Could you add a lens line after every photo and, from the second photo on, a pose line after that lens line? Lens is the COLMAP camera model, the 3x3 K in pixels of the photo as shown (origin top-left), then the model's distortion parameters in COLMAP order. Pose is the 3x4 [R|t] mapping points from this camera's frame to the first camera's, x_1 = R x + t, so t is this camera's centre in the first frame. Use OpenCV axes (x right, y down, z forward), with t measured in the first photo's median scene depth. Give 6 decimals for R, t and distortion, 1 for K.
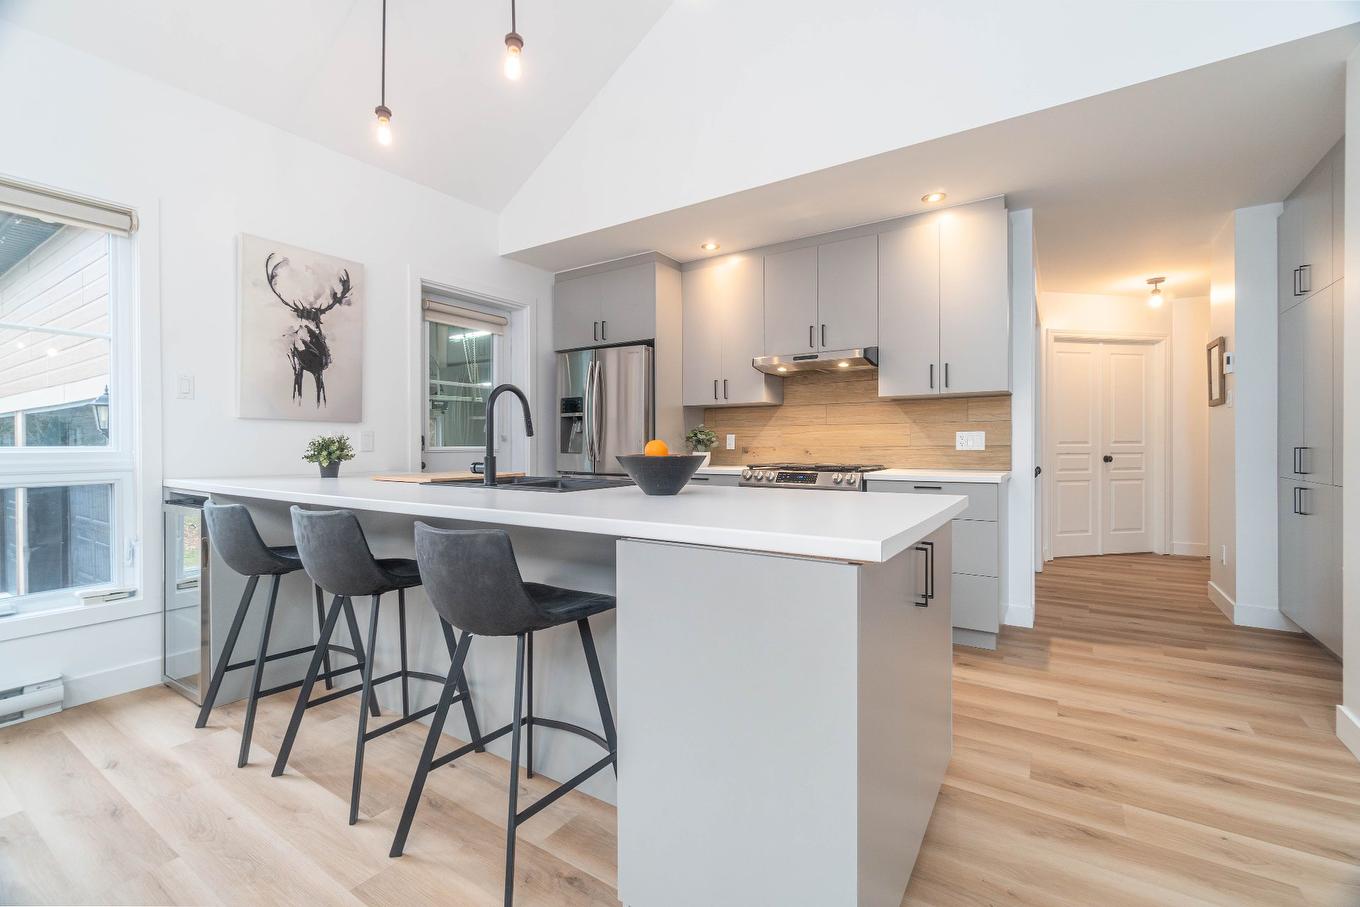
lens RADIAL K [[586.4, 0, 681.4], [0, 586.4, 449.2], [0, 0, 1]] dist [0.002111, 0.000344]
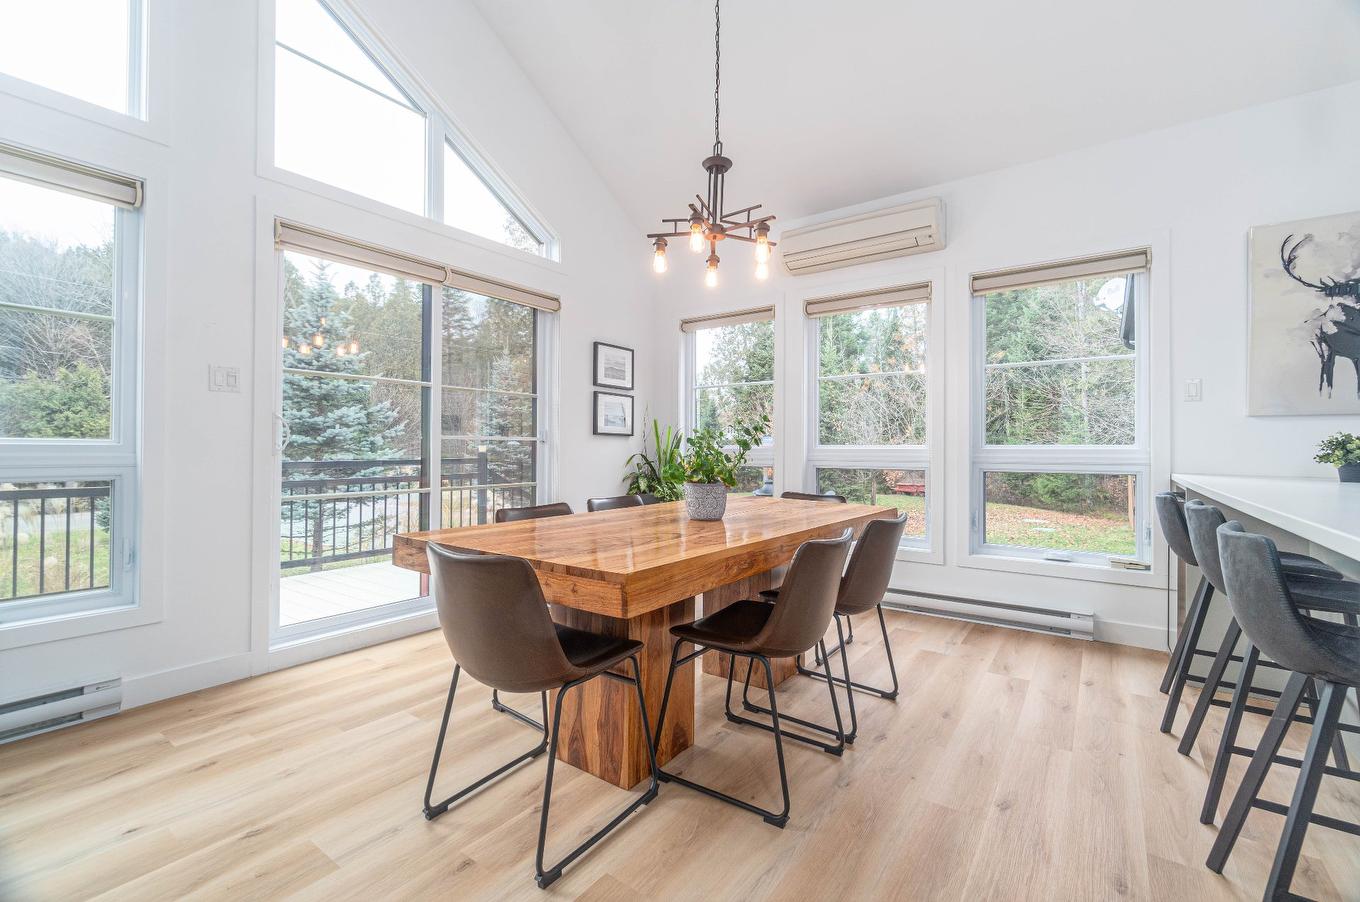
lens RADIAL K [[586.0, 0, 680.8], [0, 586.0, 442.5], [0, 0, 1]] dist [-0.001335, -0.000308]
pose [[-0.039274, -0.007229, -0.999202, 0.222203], [-0.011011, 0.999916, -0.006802, 0.007160], [0.999168, 0.010735, -0.039351, 0.072166]]
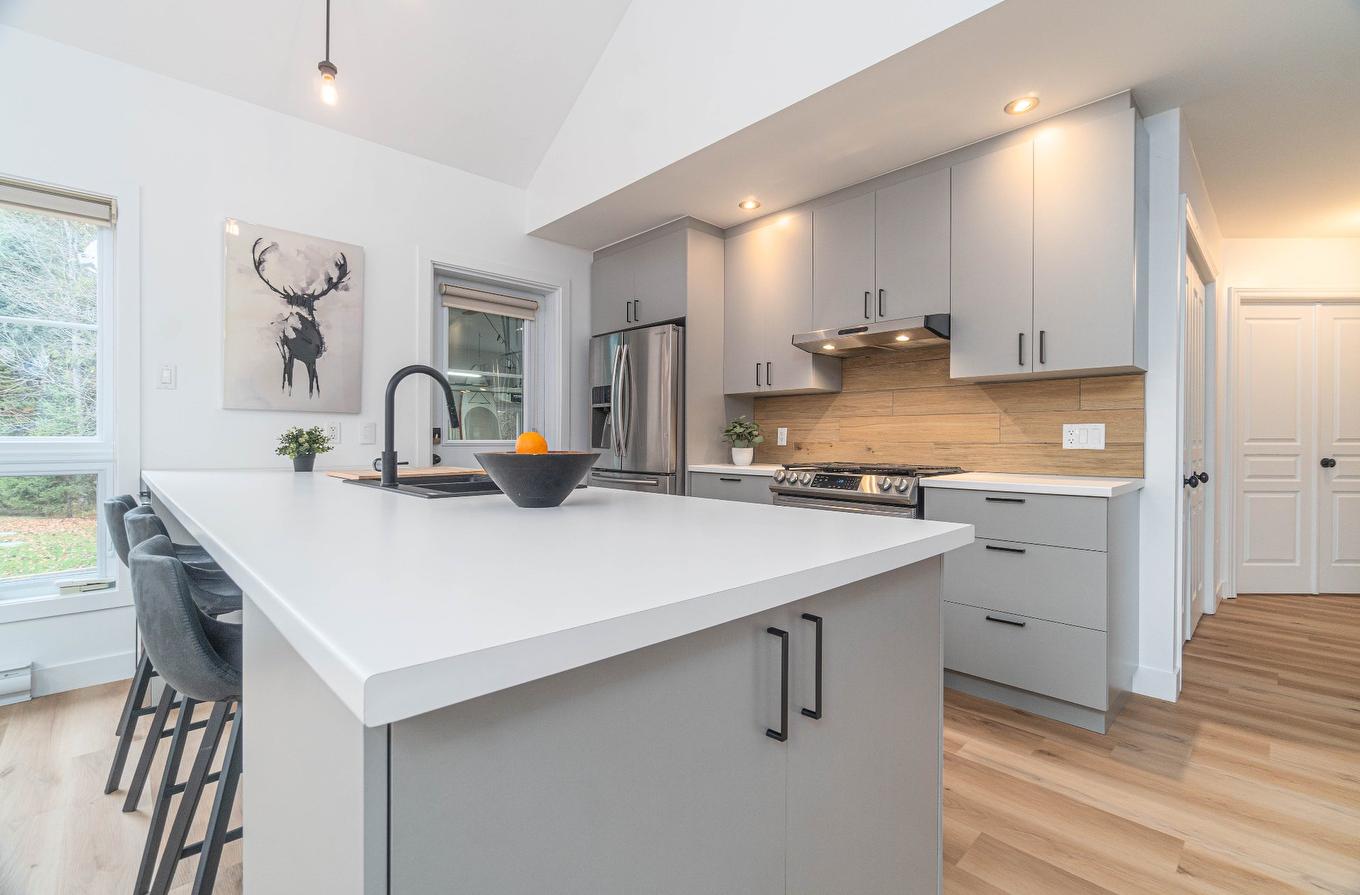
lens RADIAL K [[592.7, 0, 681.5], [0, 592.7, 444.1], [0, 0, 1]] dist [0.000069, 0.000745]
pose [[0.975736, 0.008679, -0.218781, 0.170717], [-0.008585, 0.999962, 0.001379, -0.001608], [0.218784, 0.000533, 0.975773, 0.172813]]
